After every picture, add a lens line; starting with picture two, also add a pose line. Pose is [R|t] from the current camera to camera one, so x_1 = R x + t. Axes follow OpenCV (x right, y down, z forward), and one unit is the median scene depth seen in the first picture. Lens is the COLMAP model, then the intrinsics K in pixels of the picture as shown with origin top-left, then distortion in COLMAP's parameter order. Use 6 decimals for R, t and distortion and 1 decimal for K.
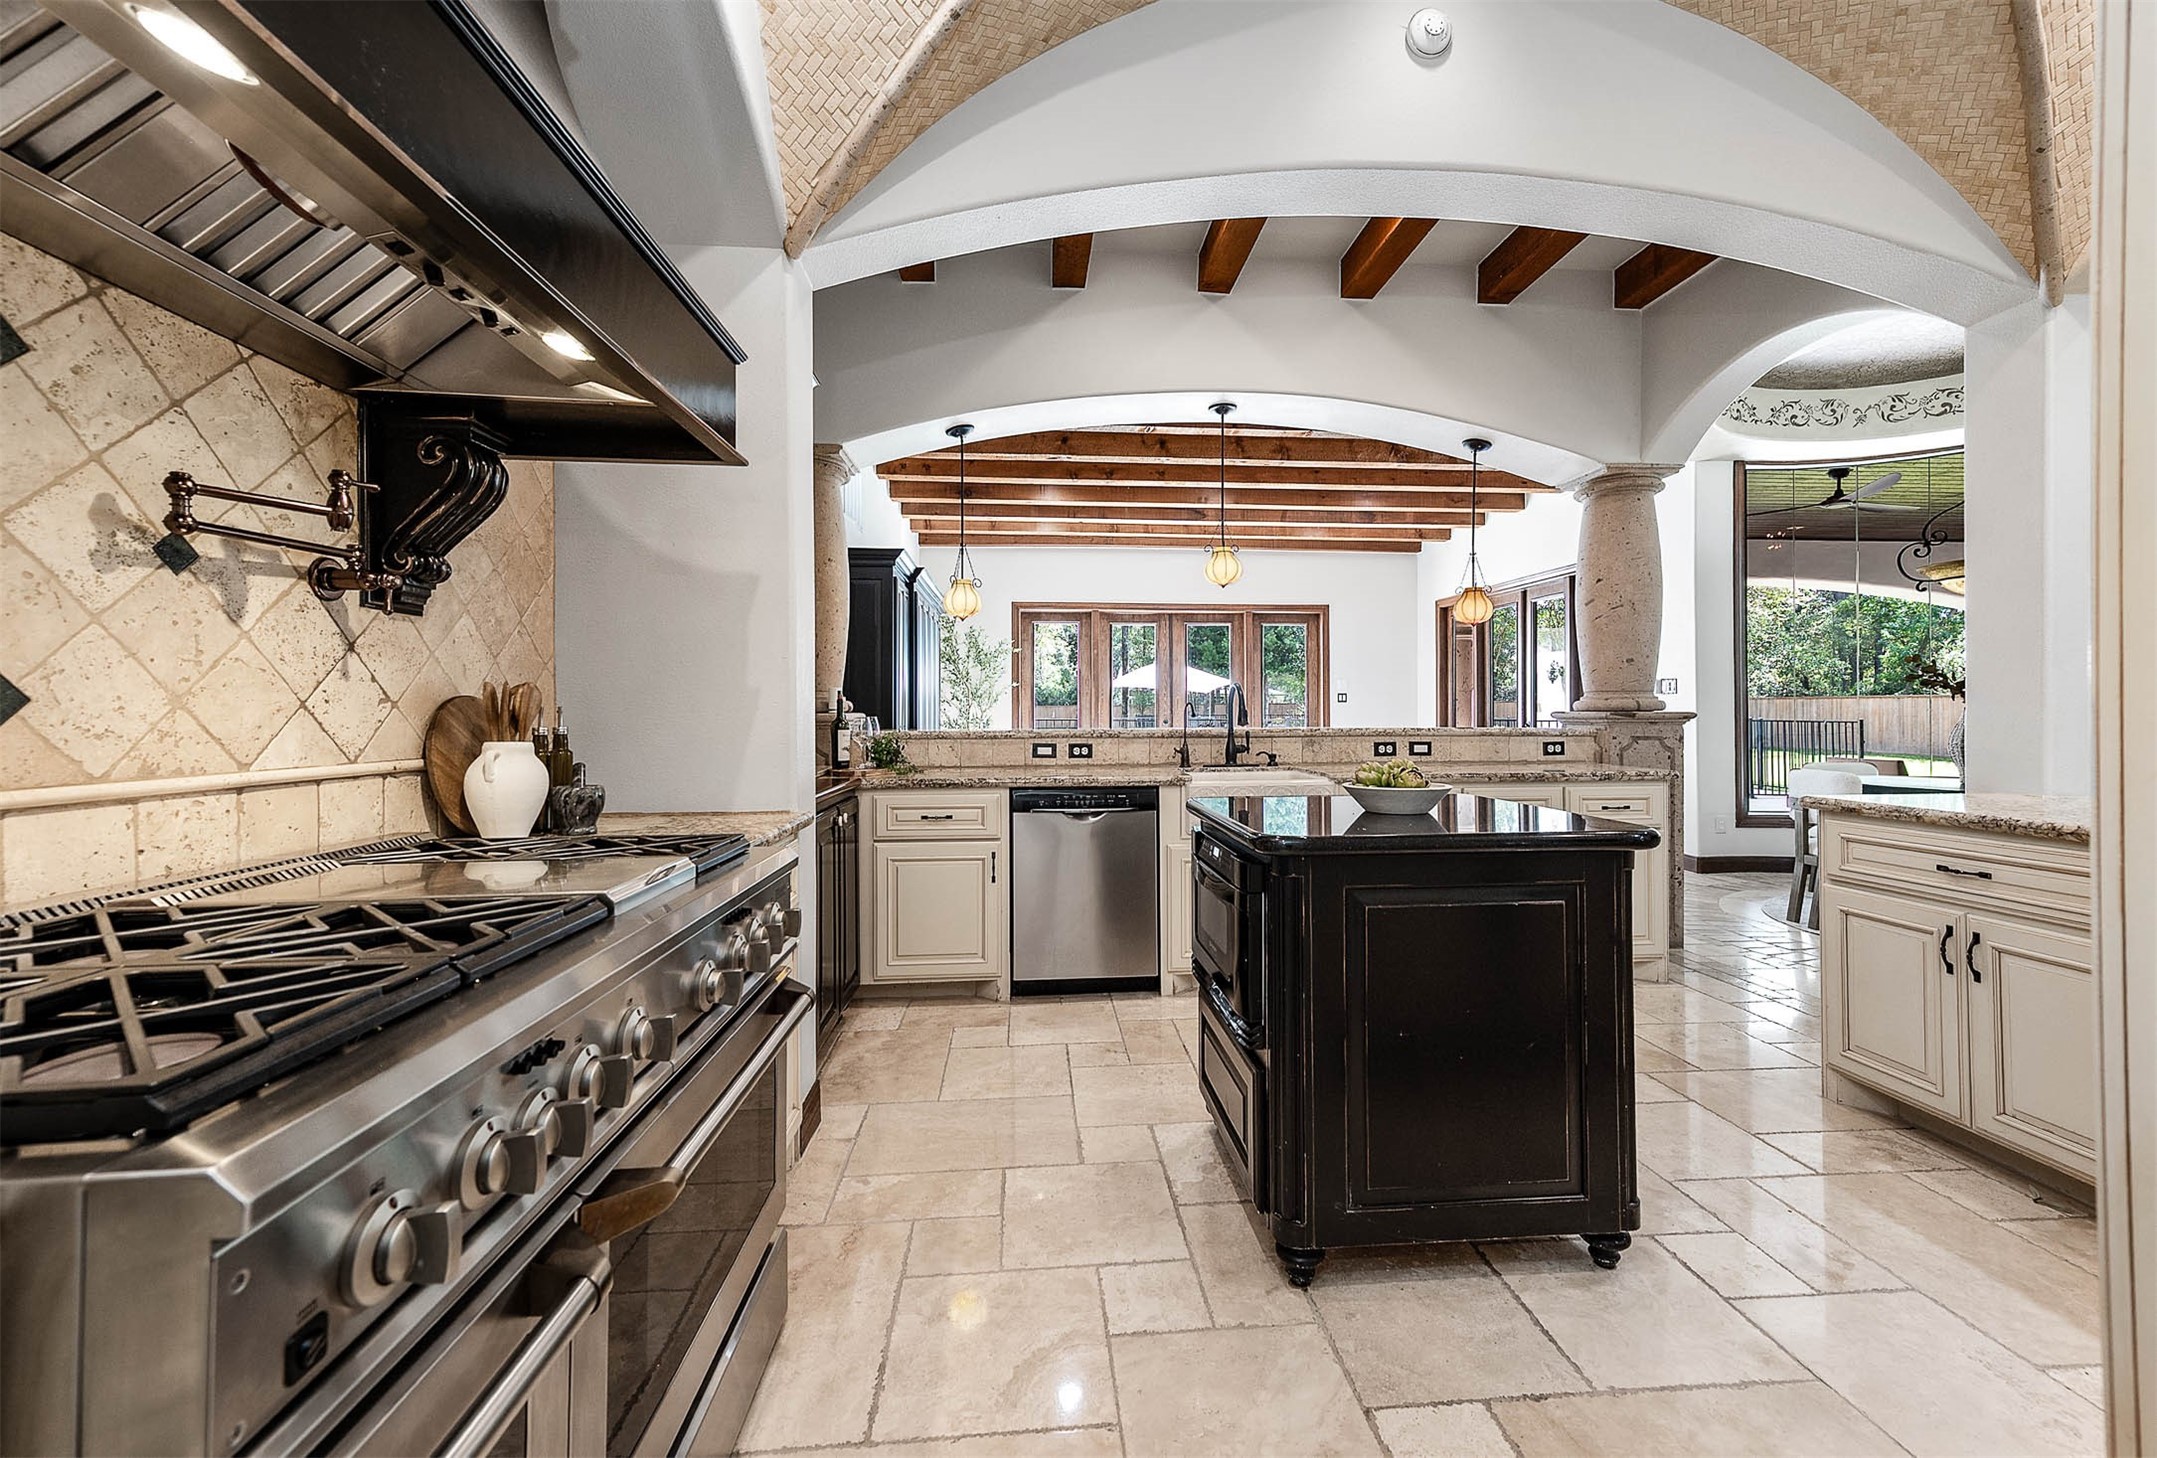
lens RADIAL K [[844.6, 0, 1078.3], [0, 844.6, 717.9], [0, 0, 1]] dist [0.008420, 0.000425]
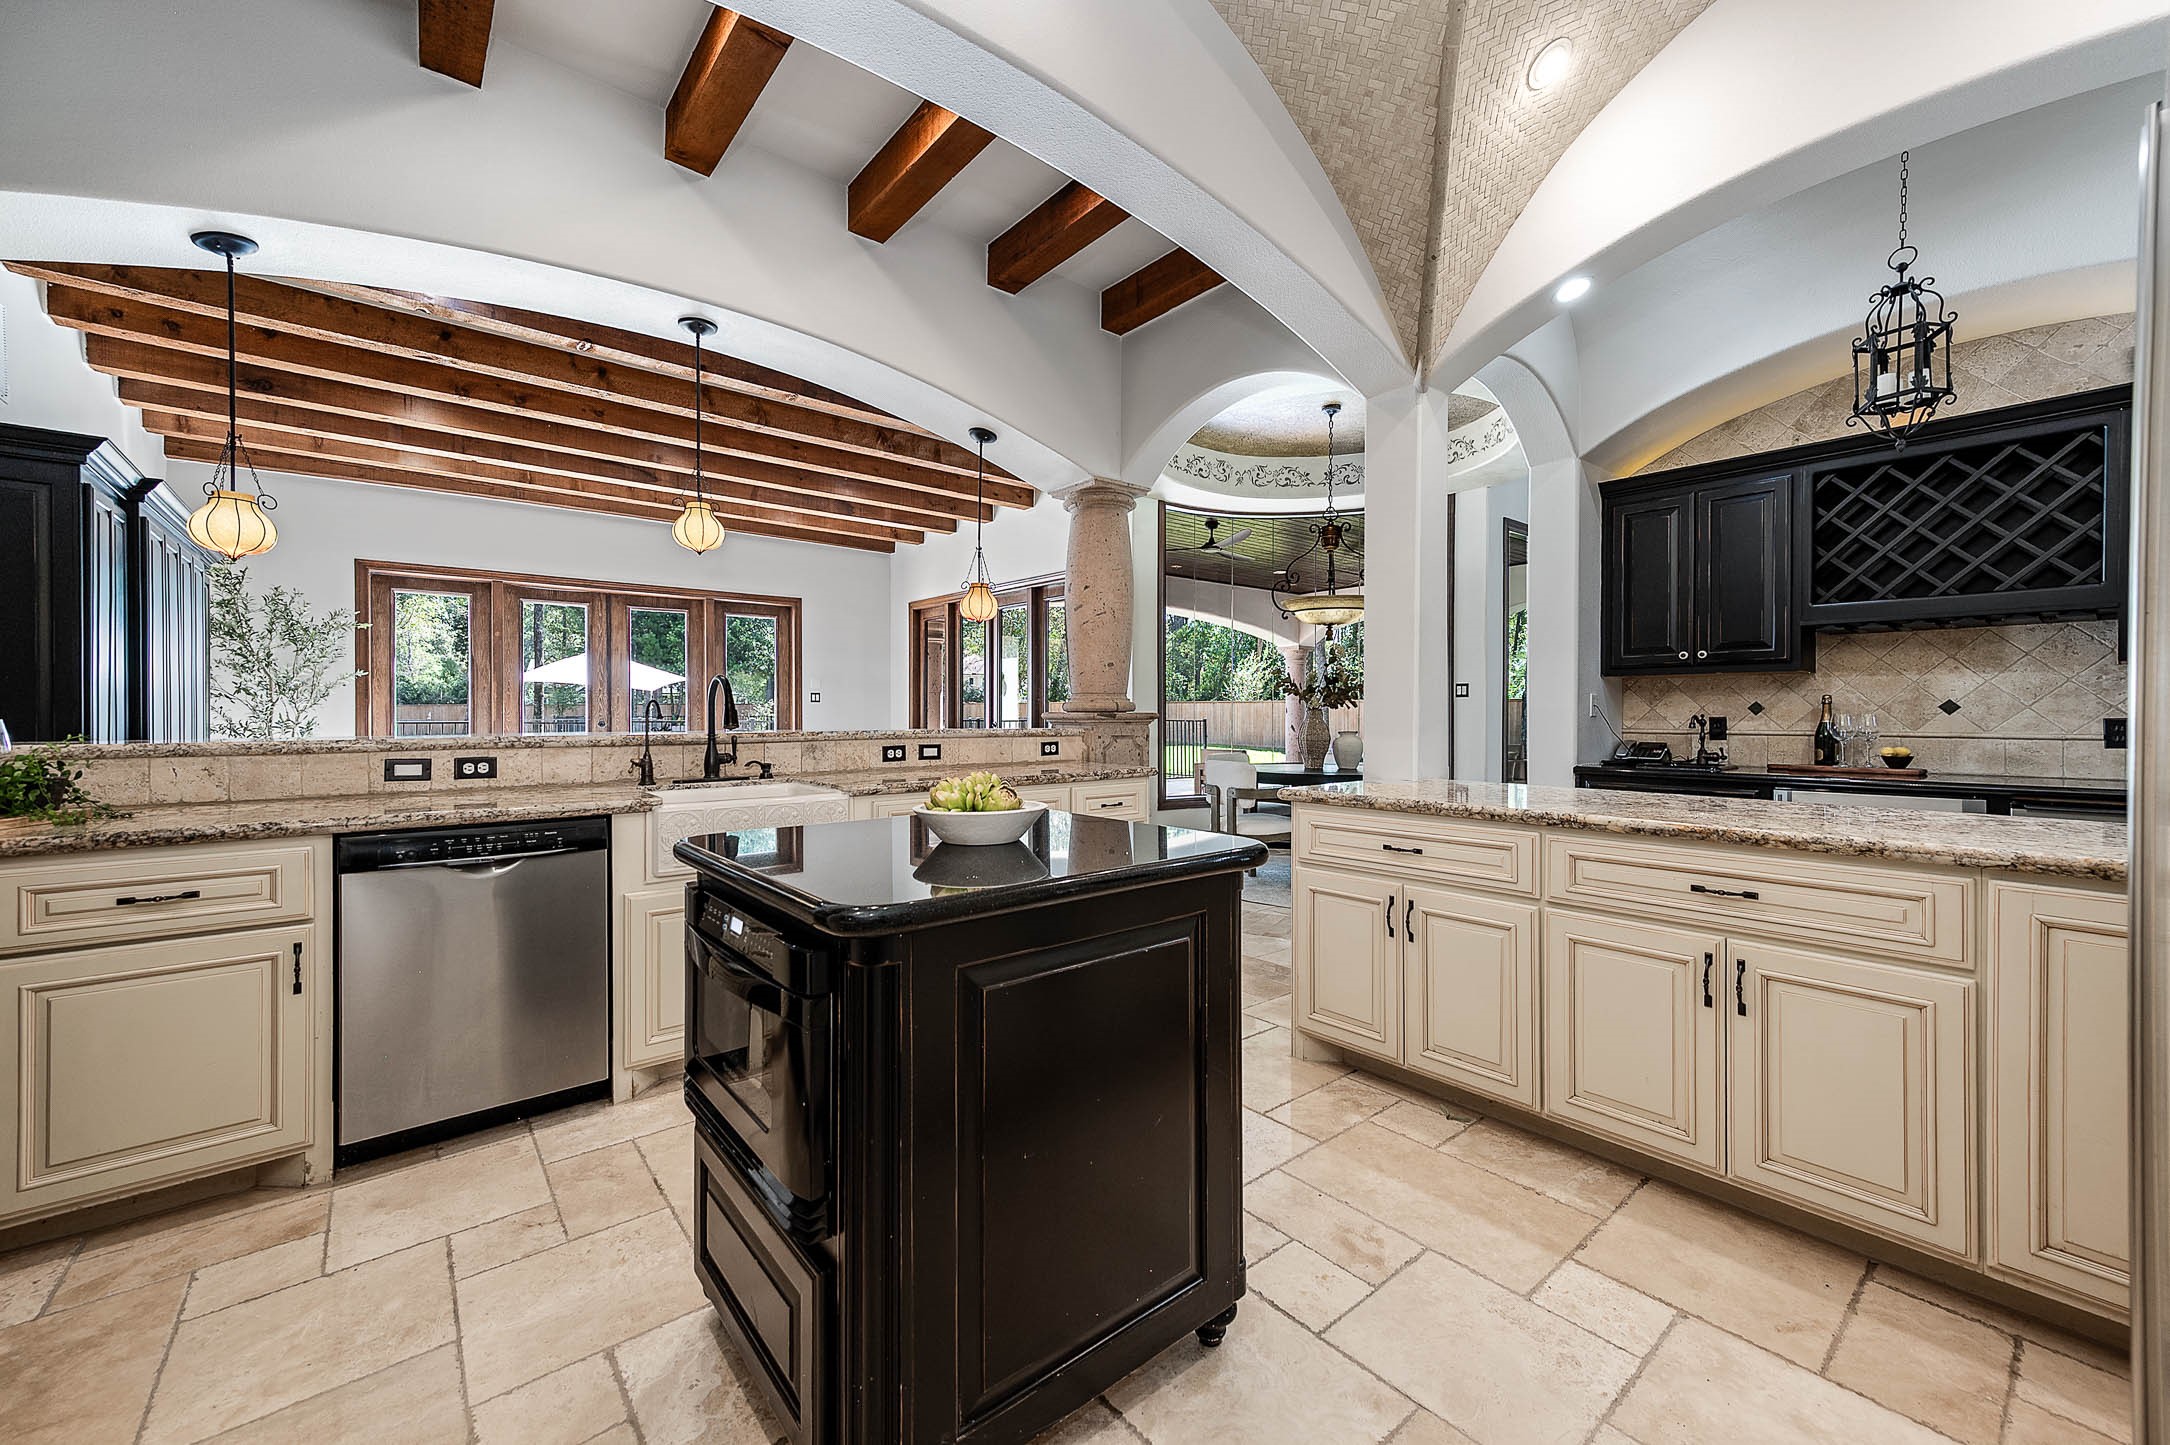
lens RADIAL K [[849.7, 0, 1080.9], [0, 849.7, 714.6], [0, 0, 1]] dist [0.008420, 0.000425]
pose [[0.812517, 0.001057, 0.582937, -0.002156], [0.002248, 0.999985, -0.004946, 0.000121], [-0.582934, 0.005329, 0.812502, 0.159747]]
